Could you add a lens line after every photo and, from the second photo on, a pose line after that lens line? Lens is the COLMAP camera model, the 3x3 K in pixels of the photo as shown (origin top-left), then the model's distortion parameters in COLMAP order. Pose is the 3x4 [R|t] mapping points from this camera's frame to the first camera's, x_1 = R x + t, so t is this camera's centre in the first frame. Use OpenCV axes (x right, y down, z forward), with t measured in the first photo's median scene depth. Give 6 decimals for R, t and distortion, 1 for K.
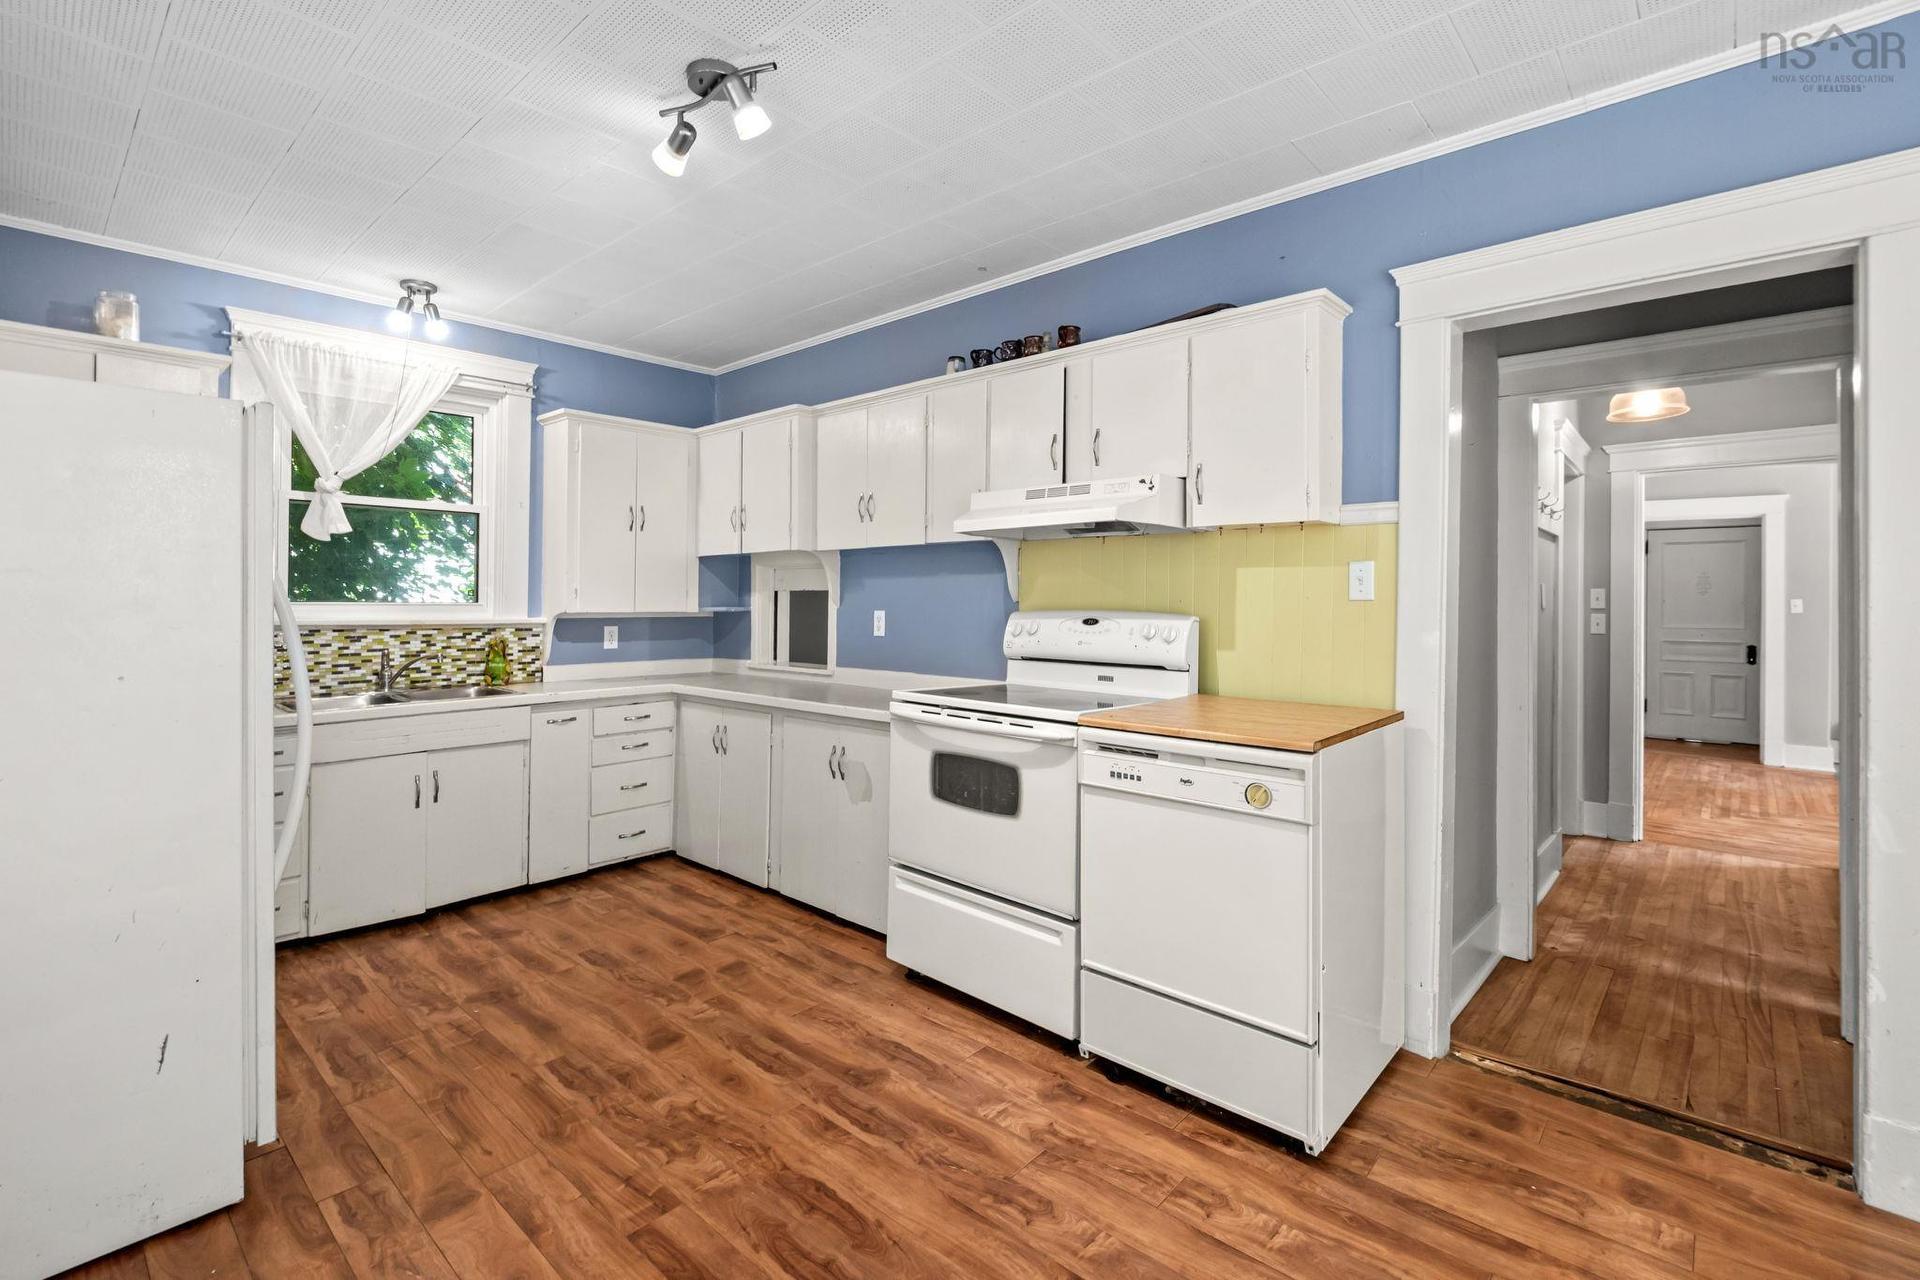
lens RADIAL K [[858.2, 0, 972.3], [0, 858.2, 606.5], [0, 0, 1]] dist [-0.001908, -0.001142]
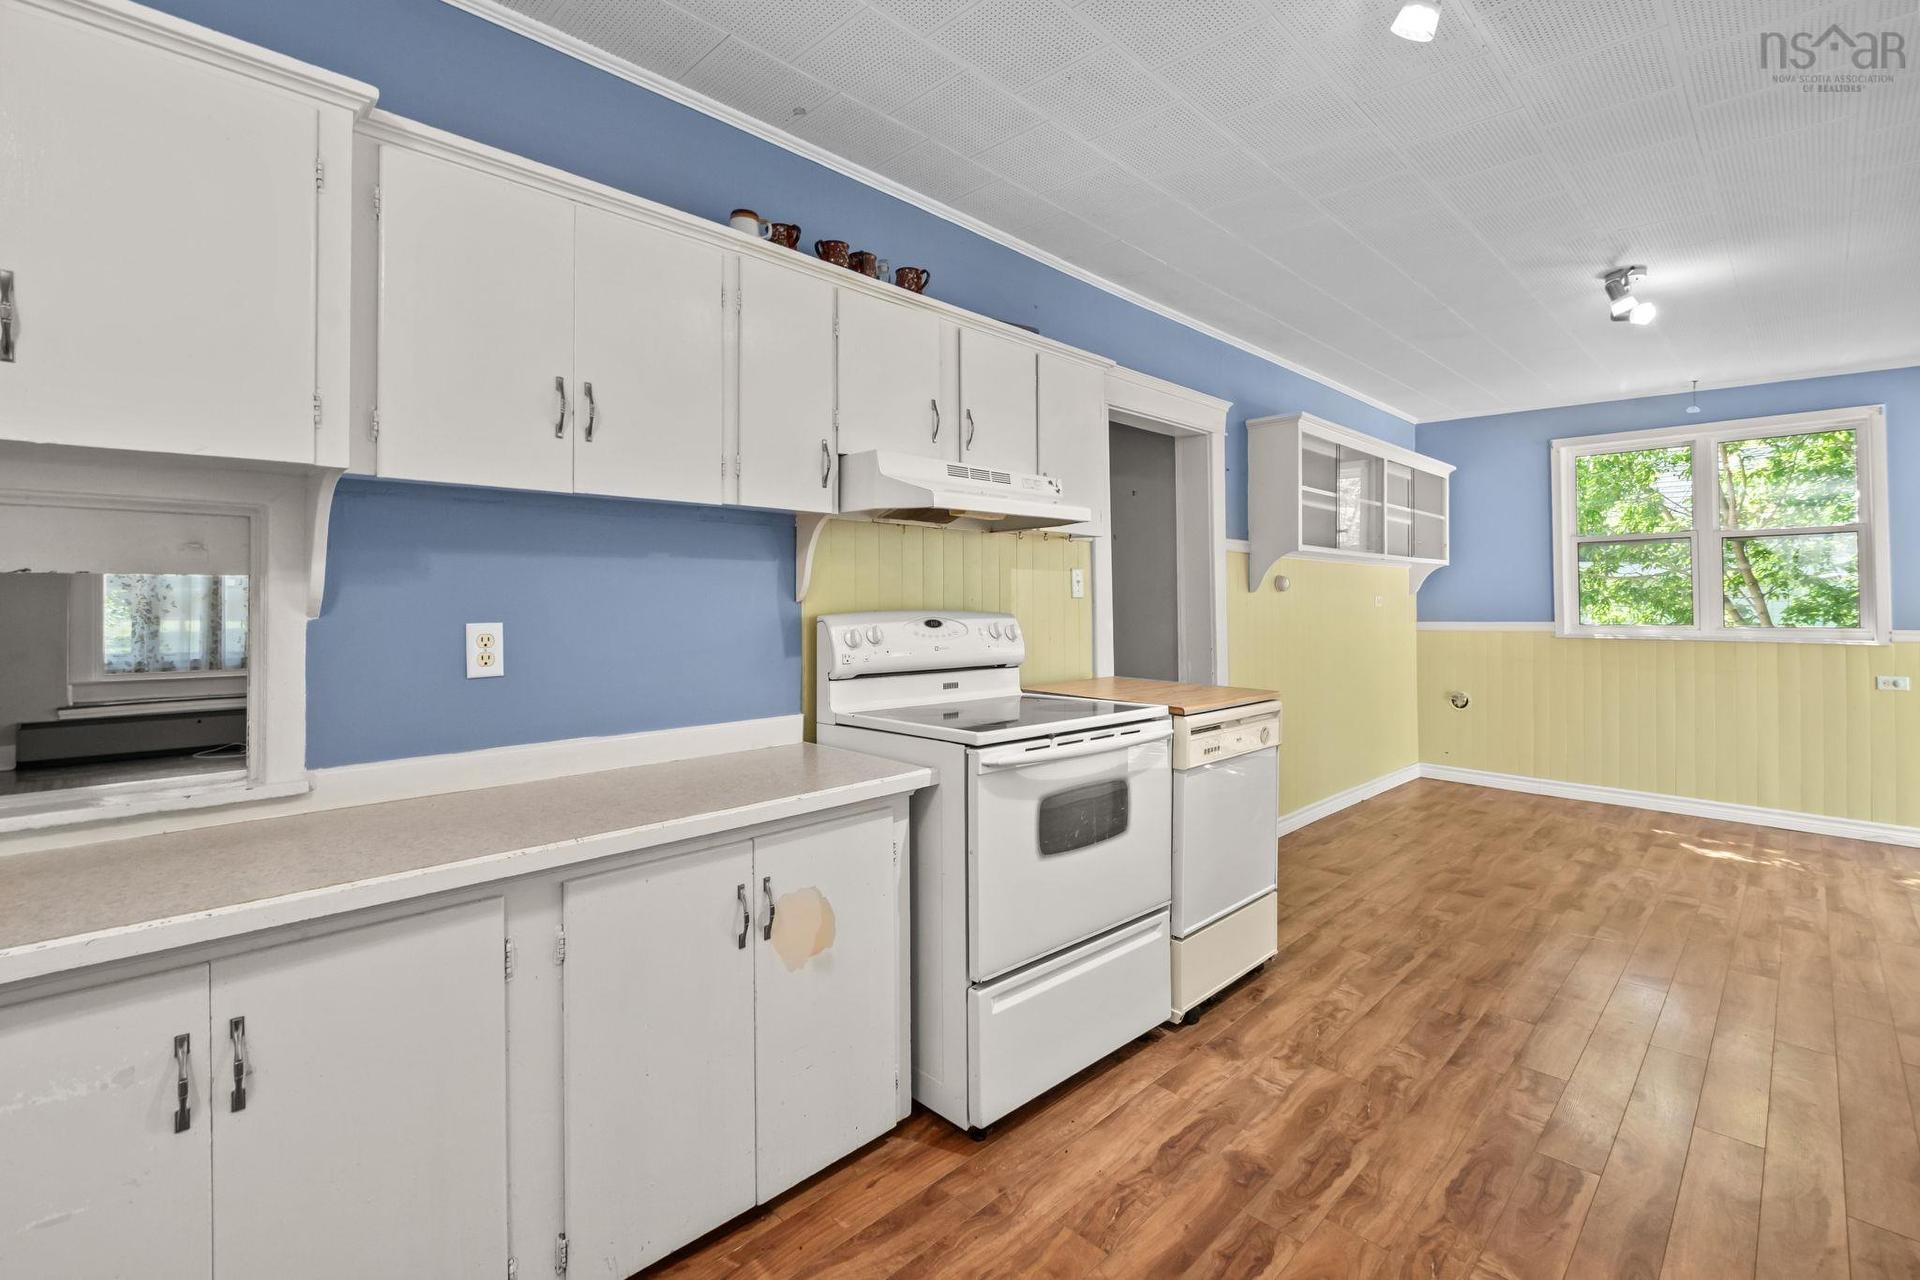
lens RADIAL K [[858.2, 0, 972.3], [0, 858.2, 606.5], [0, 0, 1]] dist [-0.001908, -0.001142]
pose [[0.053957, -0.015018, 0.998430, -0.784959], [0.006208, 0.999873, 0.014705, -0.012825], [-0.998524, 0.005405, 0.054044, 0.989568]]
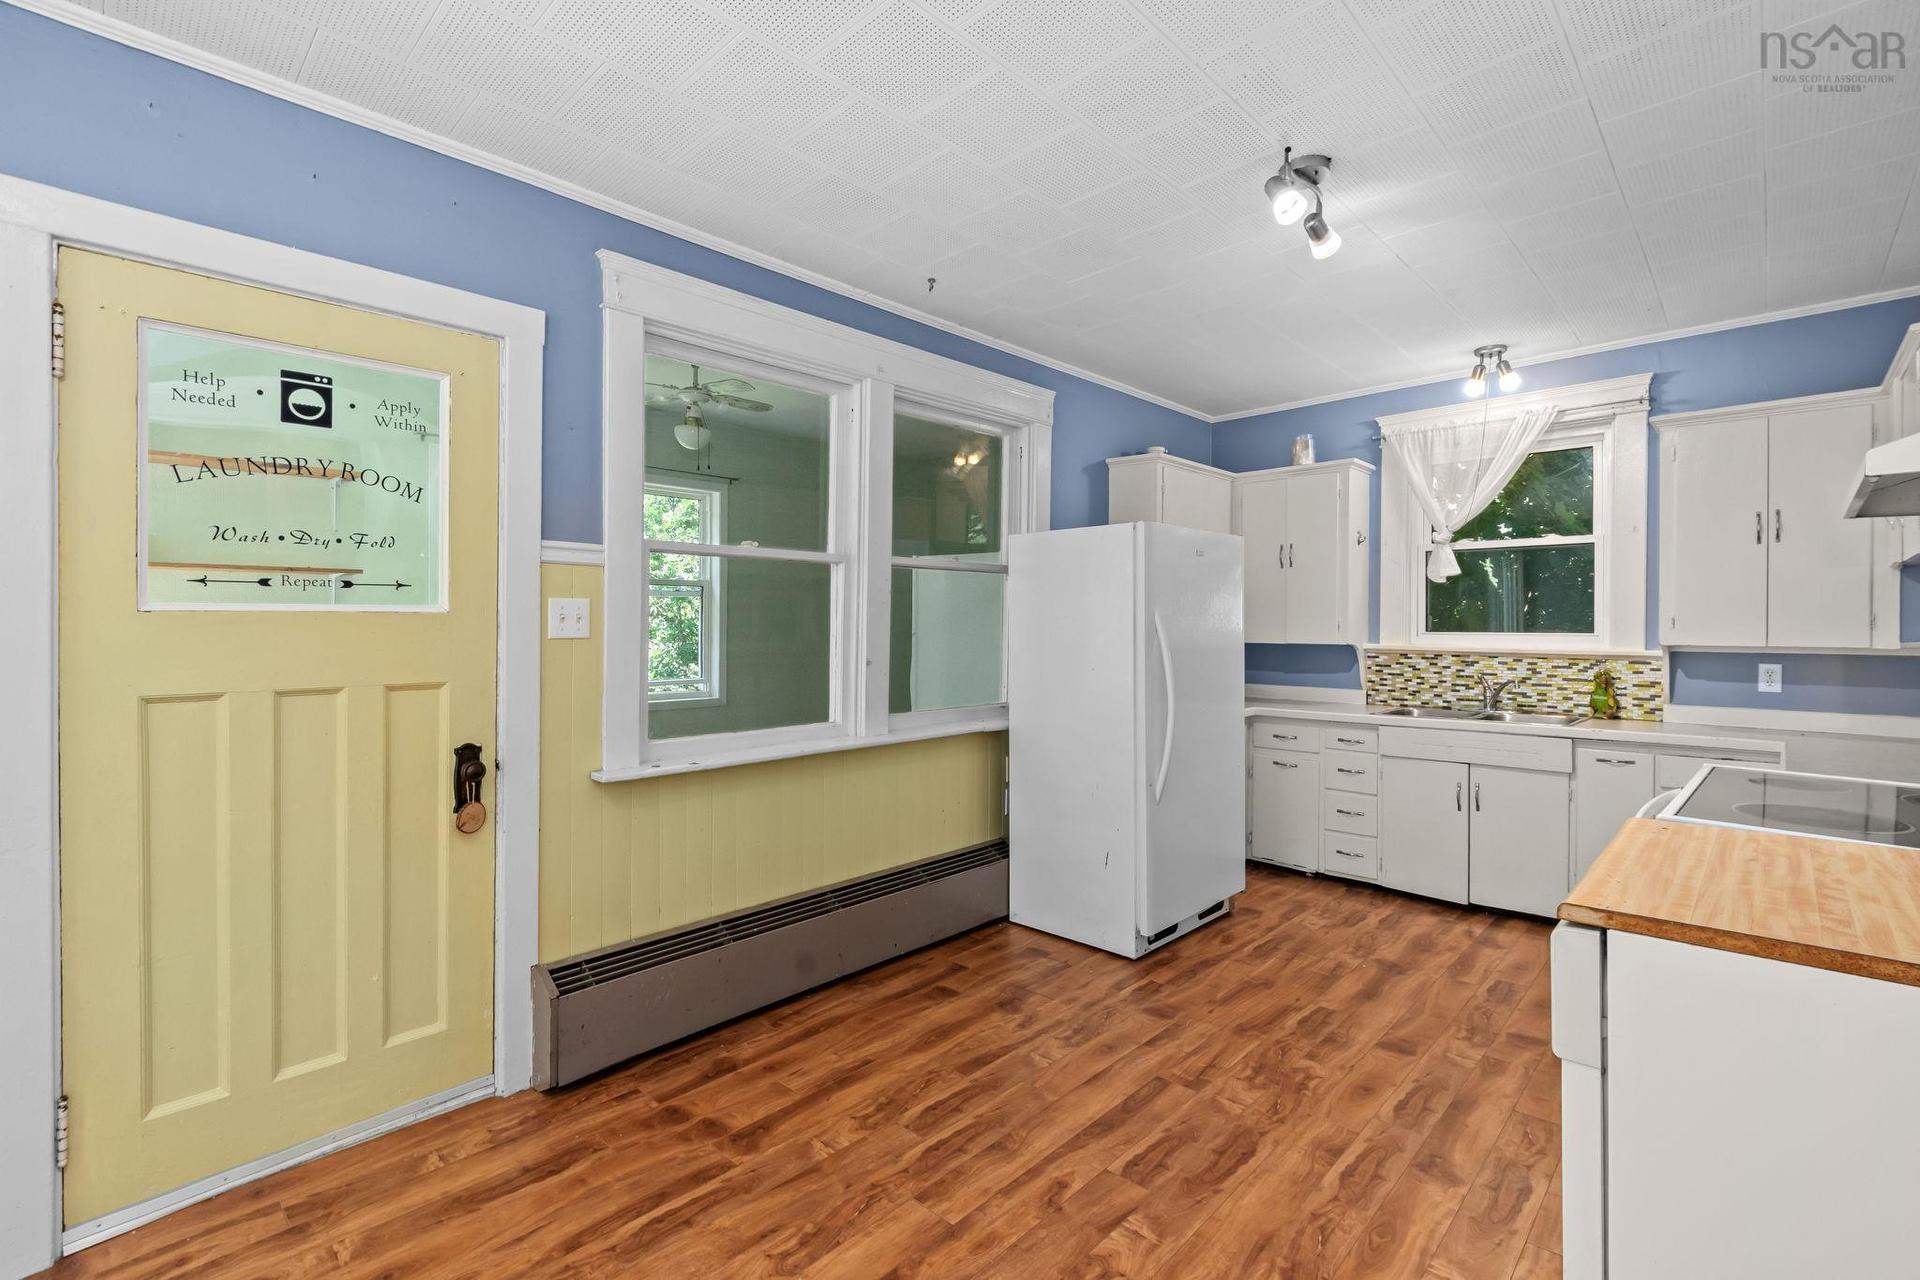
lens RADIAL K [[865.0, 0, 960.0], [0, 865.0, 640.0], [0, 0, 1]] dist [0.000246, -0.000225]
pose [[-0.034979, 0.011642, -0.999320, 0.632030], [-0.007775, 0.999899, 0.011921, -0.004169], [0.999358, 0.008187, -0.034885, 0.433816]]
